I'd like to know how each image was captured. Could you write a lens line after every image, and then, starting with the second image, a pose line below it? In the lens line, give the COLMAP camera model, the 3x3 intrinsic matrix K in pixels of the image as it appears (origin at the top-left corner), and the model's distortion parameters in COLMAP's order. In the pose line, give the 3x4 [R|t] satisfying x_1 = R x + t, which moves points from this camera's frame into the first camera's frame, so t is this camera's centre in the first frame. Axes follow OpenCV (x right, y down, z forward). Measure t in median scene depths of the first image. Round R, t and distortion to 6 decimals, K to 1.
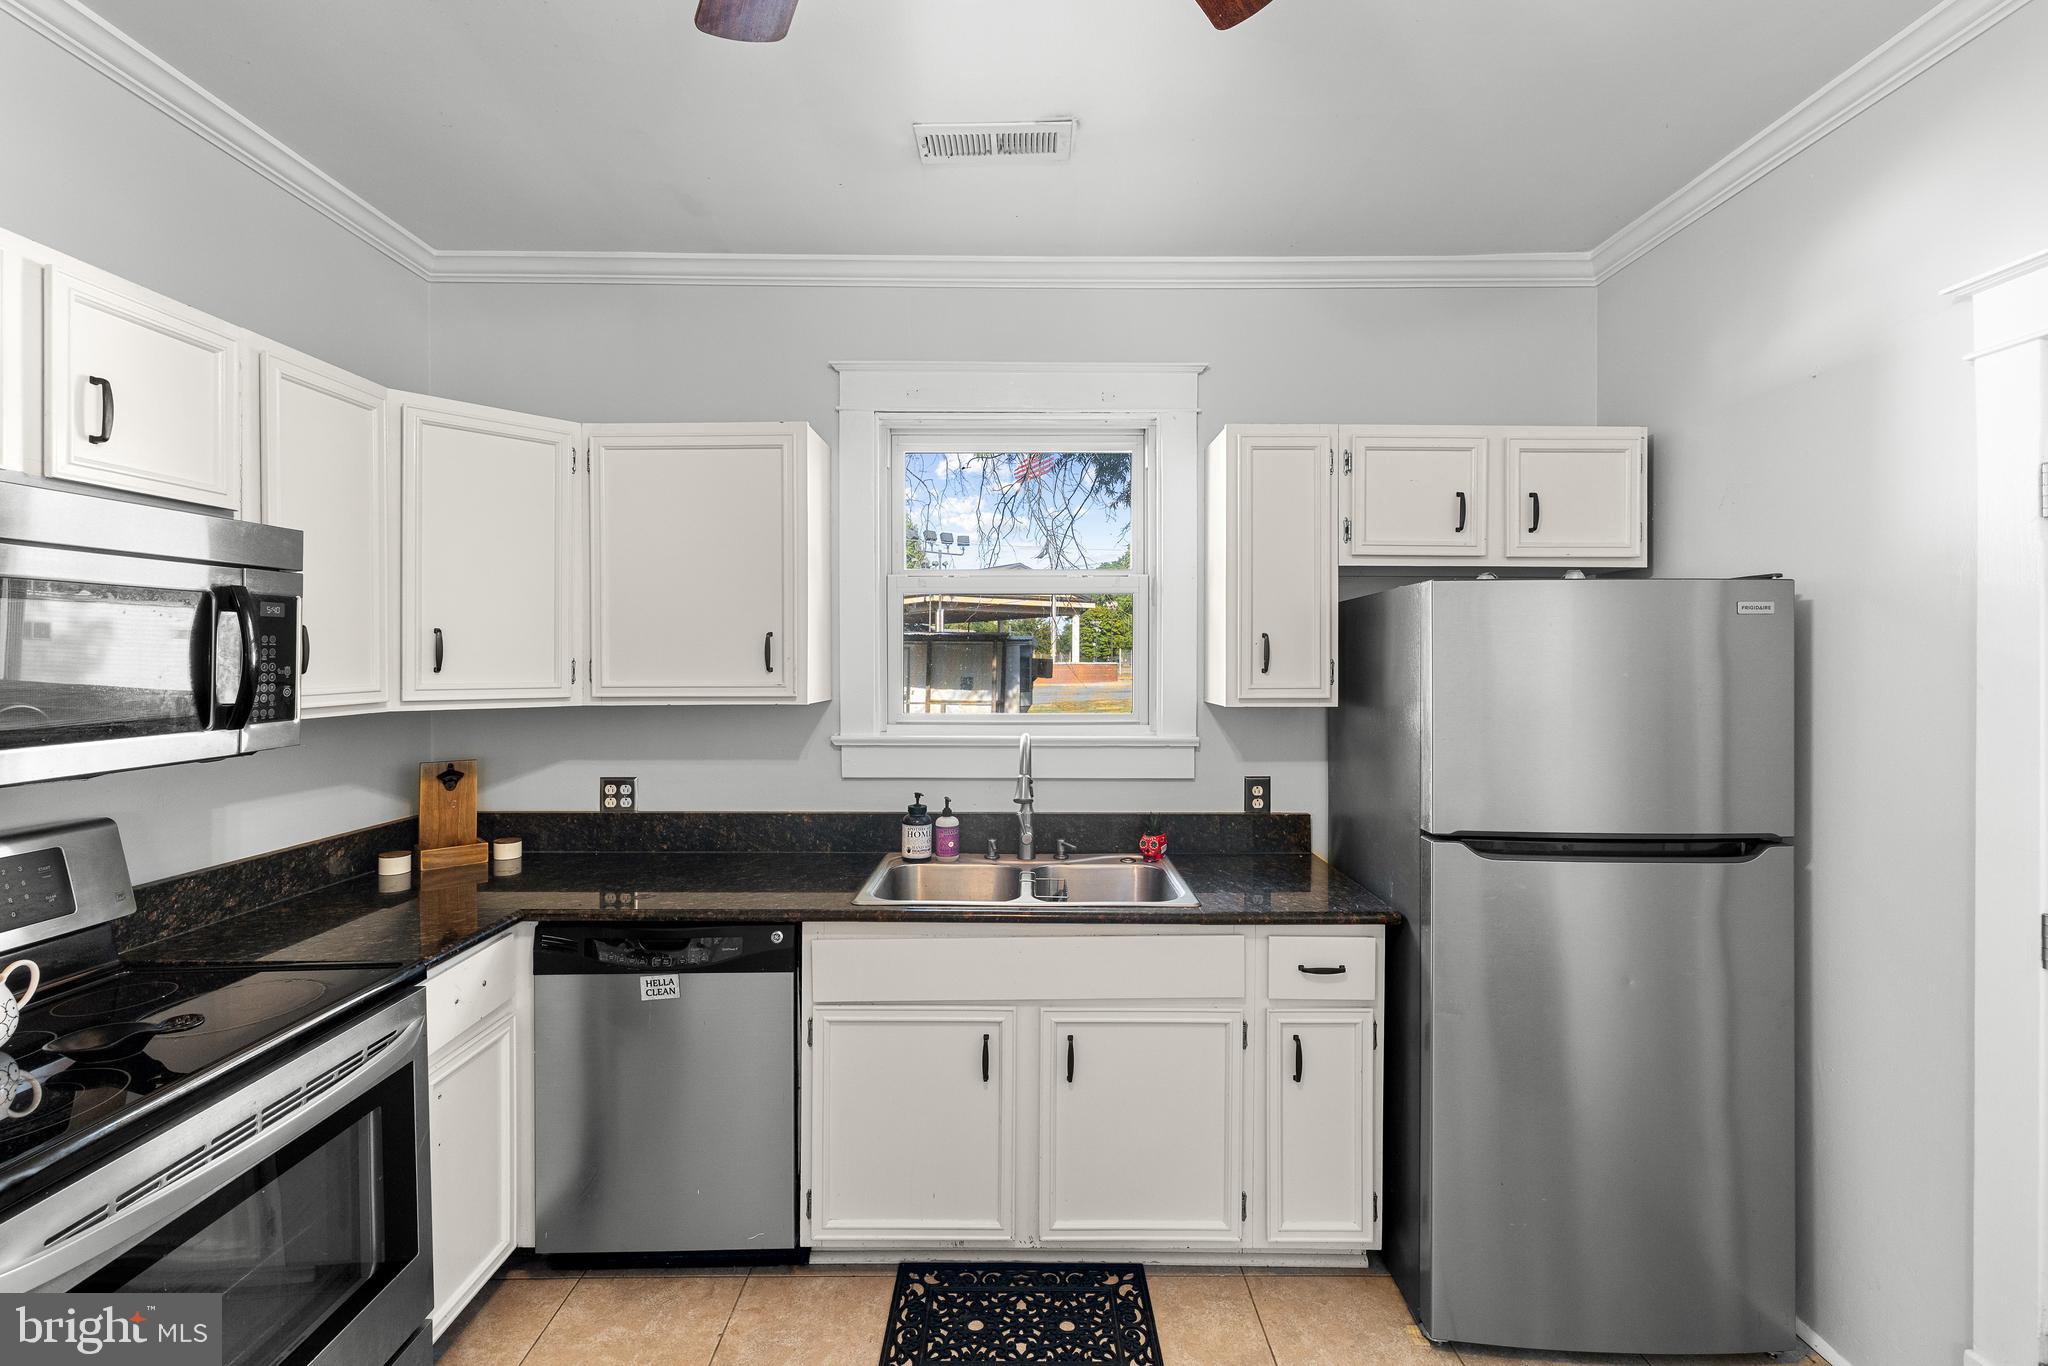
lens RADIAL K [[886.3, 0, 1030.4], [0, 886.3, 660.9], [0, 0, 1]] dist [0.002315, -0.000119]
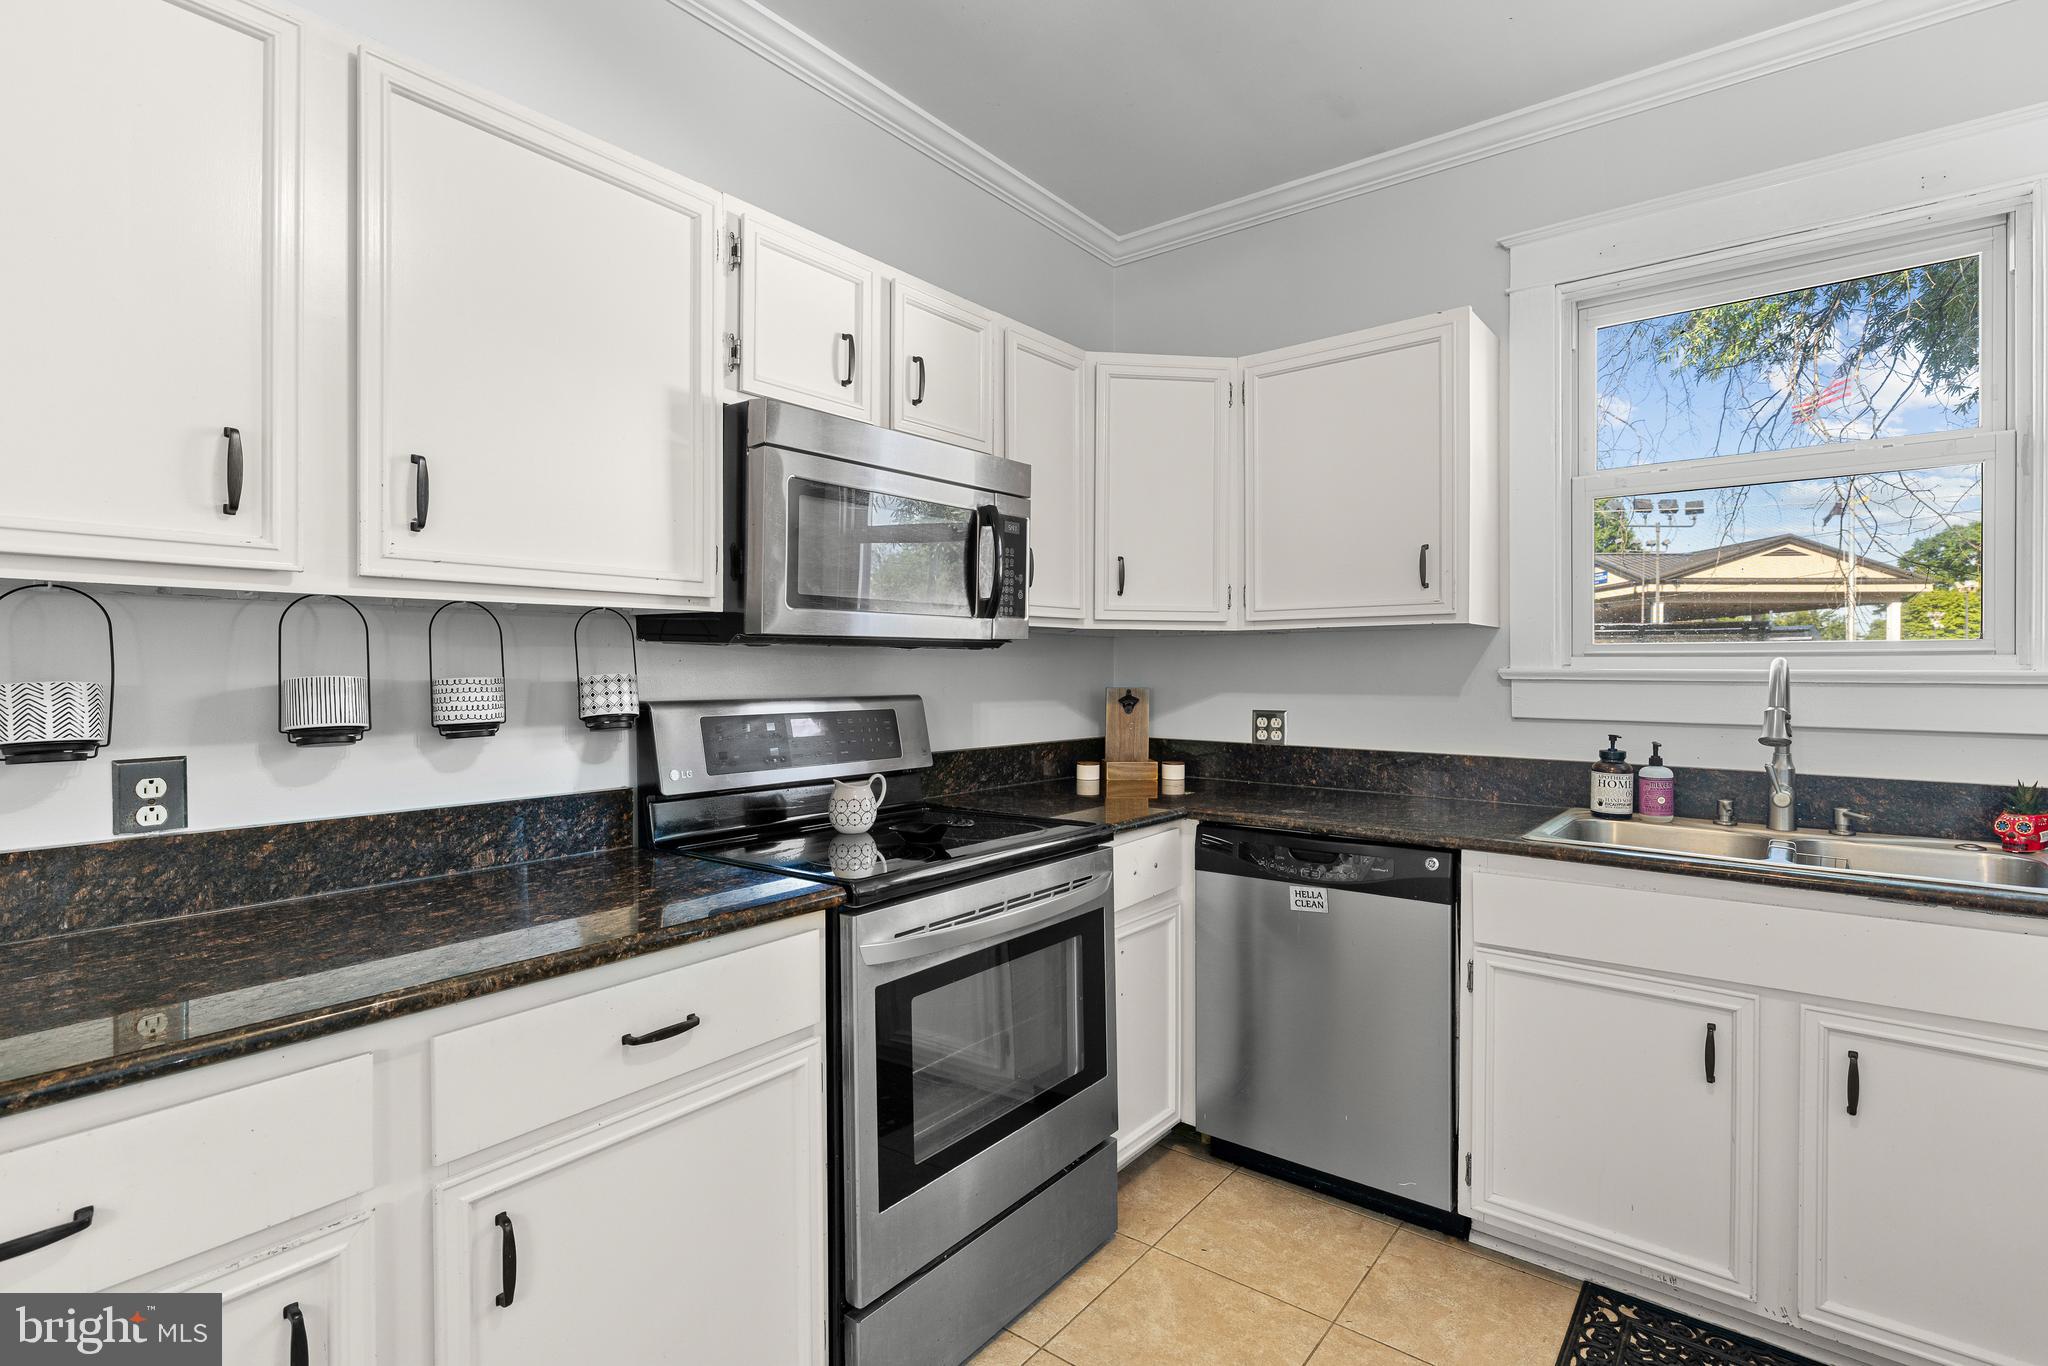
lens RADIAL K [[970.8, 0, 1026.4], [0, 970.8, 662.7], [0, 0, 1]] dist [-0.001211, -0.000348]
pose [[0.778491, 0.000965, -0.627655, 0.015525], [-0.004360, 0.999983, -0.003871, 0.108566], [0.627640, 0.005751, 0.778482, -0.039714]]
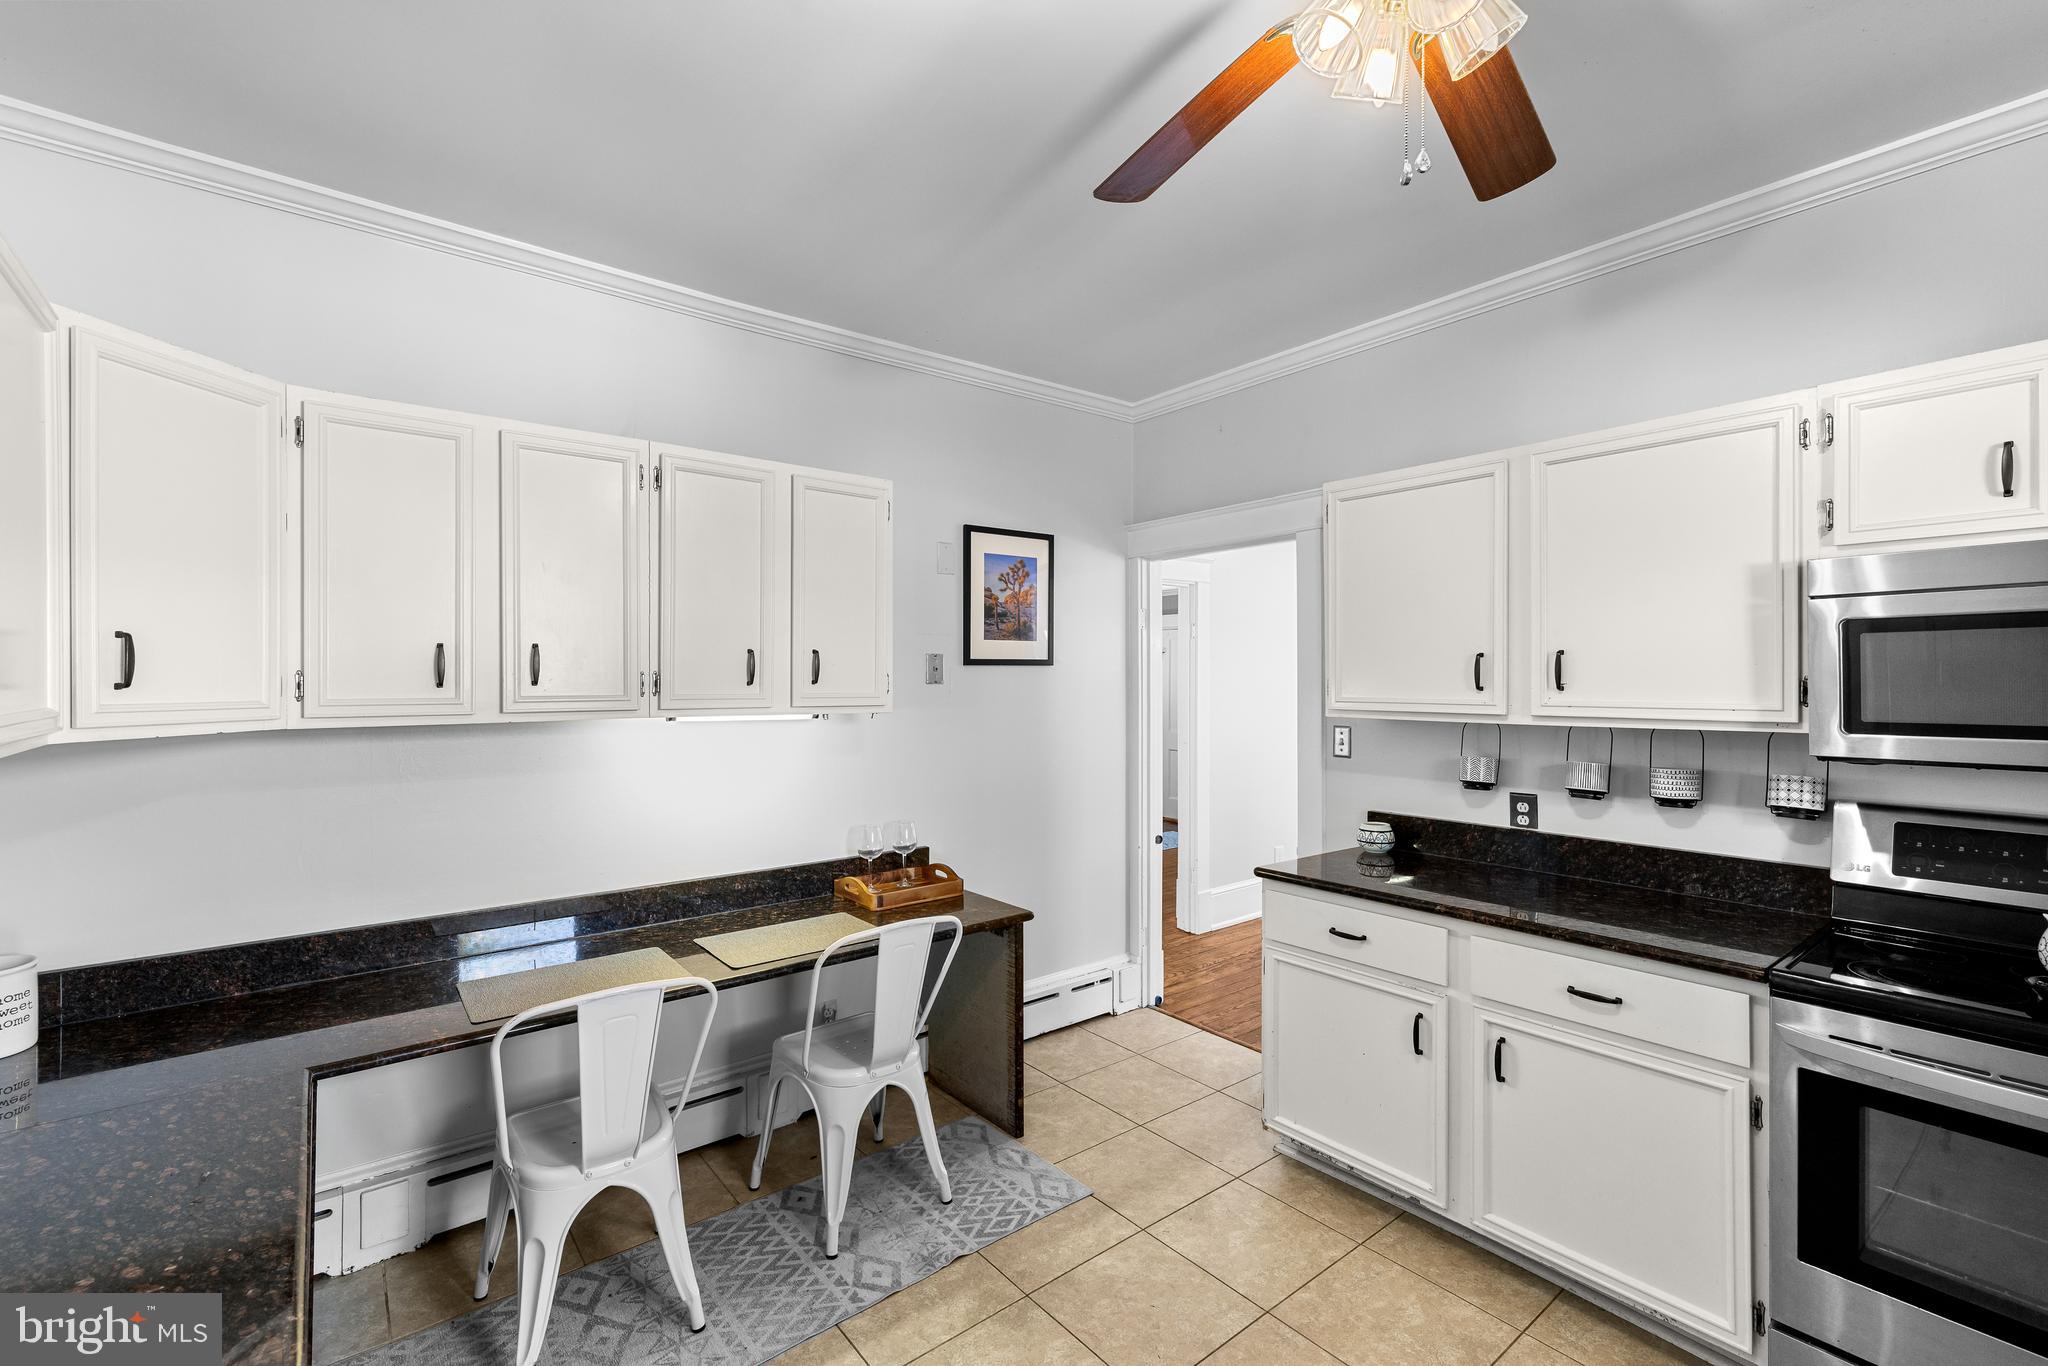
lens RADIAL K [[886.3, 0, 1027.2], [0, 886.3, 679.5], [0, 0, 1]] dist [0.002315, -0.000119]
pose [[-0.800854, 0.009564, -0.598783, 0.566405], [0.006705, 0.999953, 0.007004, -0.023896], [0.598821, 0.001594, -0.800881, 0.810866]]
